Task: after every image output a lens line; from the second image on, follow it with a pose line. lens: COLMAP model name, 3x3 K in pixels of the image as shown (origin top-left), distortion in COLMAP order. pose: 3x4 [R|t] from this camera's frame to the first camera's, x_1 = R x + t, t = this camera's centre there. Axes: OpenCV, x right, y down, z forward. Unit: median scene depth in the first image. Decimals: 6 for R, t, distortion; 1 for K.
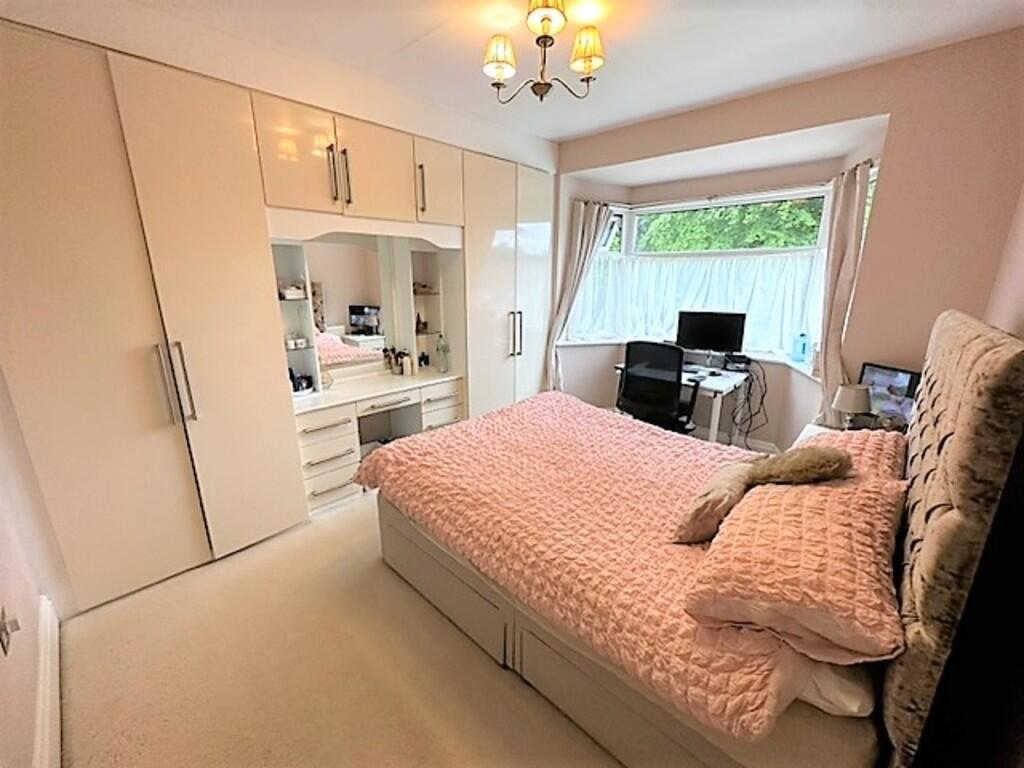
lens RADIAL K [[411.5, 0, 512.0], [0, 411.5, 384.0], [0, 0, 1]] dist [-0.003404, -0.000337]
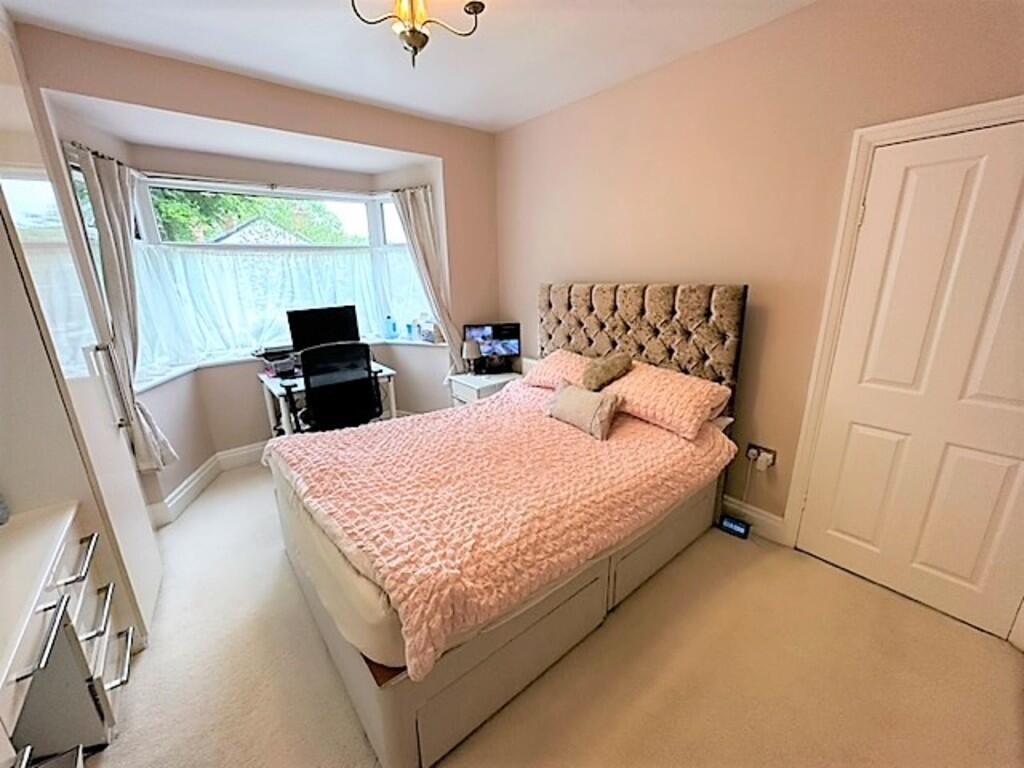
lens RADIAL K [[410.3, 0, 512.0], [0, 410.3, 384.0], [0, 0, 1]] dist [0.001489, 0.000018]
pose [[0.132404, -0.277734, 0.951490, -0.502992], [0.270635, 0.933596, 0.234851, -0.128651], [-0.953533, 0.226411, 0.198776, 0.470704]]
